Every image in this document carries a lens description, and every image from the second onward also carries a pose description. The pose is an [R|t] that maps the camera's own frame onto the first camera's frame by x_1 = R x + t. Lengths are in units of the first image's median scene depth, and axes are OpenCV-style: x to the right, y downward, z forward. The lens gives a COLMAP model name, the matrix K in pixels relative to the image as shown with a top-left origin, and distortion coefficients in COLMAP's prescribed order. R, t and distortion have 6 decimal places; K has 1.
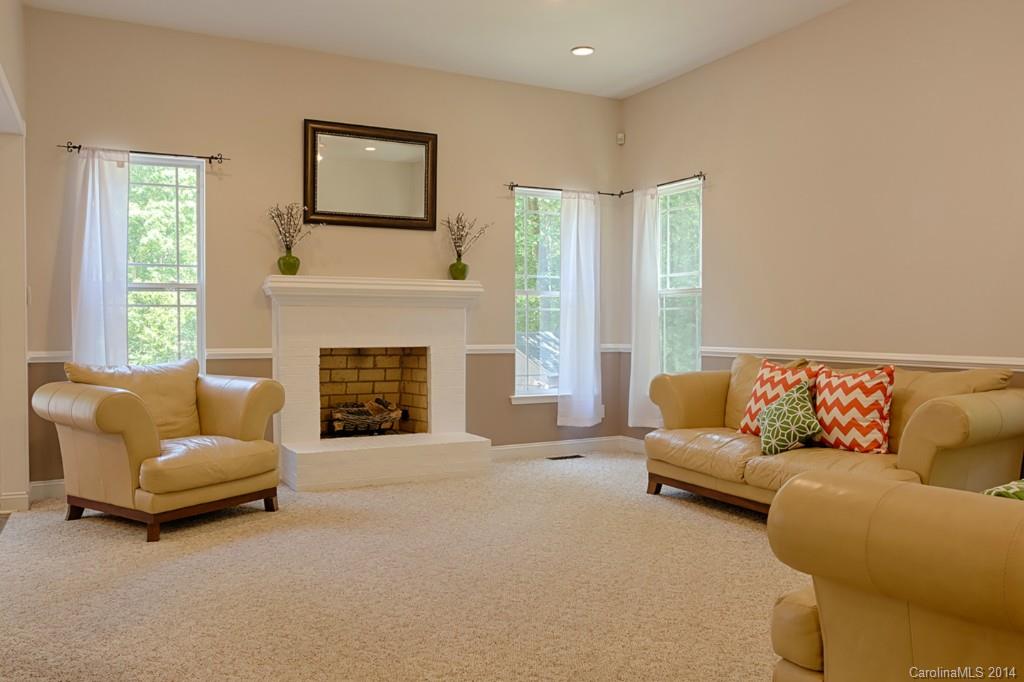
lens RADIAL K [[805.7, 0, 512.0], [0, 805.7, 341.0], [0, 0, 1]] dist [-0.006808, 0.001264]
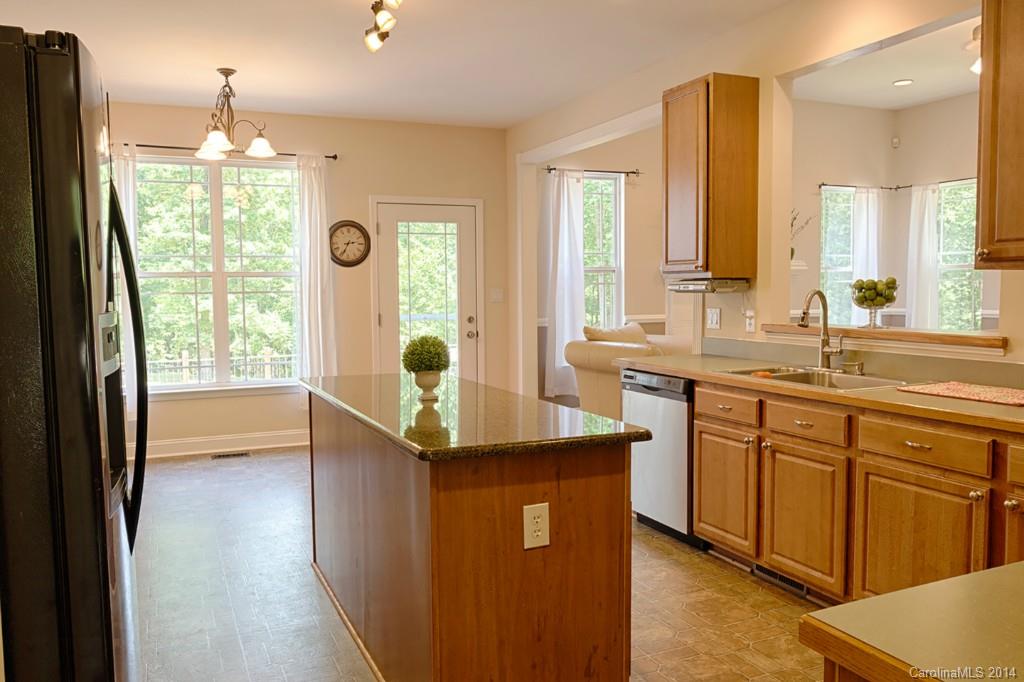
lens RADIAL K [[805.7, 0, 512.0], [0, 805.7, 341.0], [0, 0, 1]] dist [-0.006808, 0.001264]
pose [[0.998257, -0.004647, -0.058827, -0.439220], [0.007415, 0.998871, 0.046928, -0.010748], [0.058543, -0.047283, 0.997165, -0.321615]]
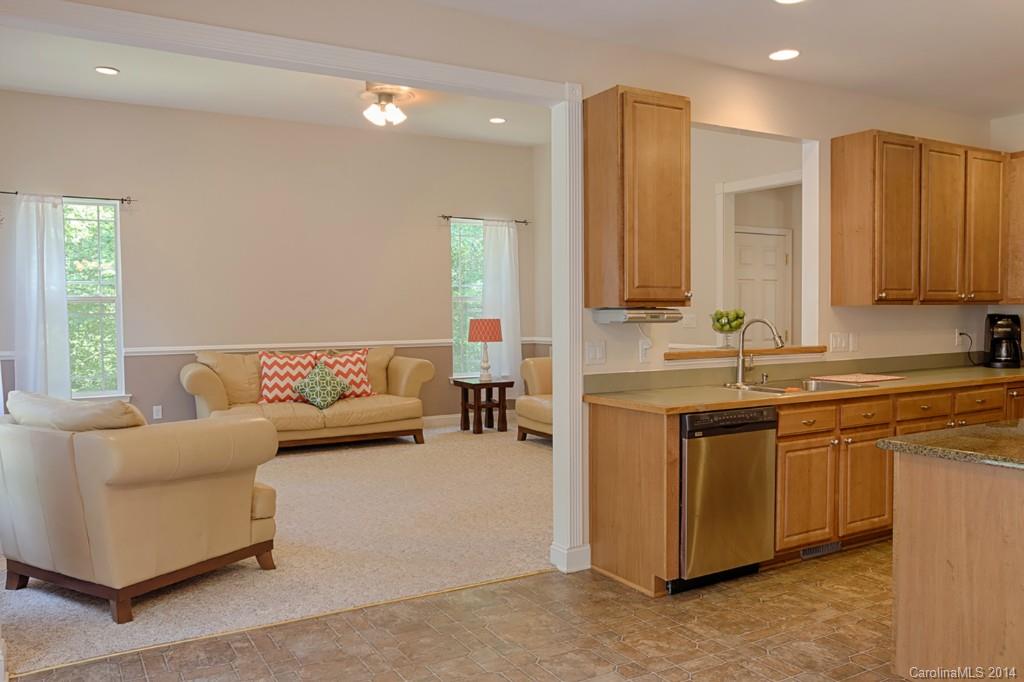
lens RADIAL K [[805.7, 0, 512.0], [0, 805.7, 341.0], [0, 0, 1]] dist [-0.006808, 0.001264]
pose [[-0.056869, -0.035239, 0.997760, -0.945235], [0.026275, 0.998978, 0.036780, -0.030622], [-0.998036, 0.028308, -0.055885, 0.515715]]
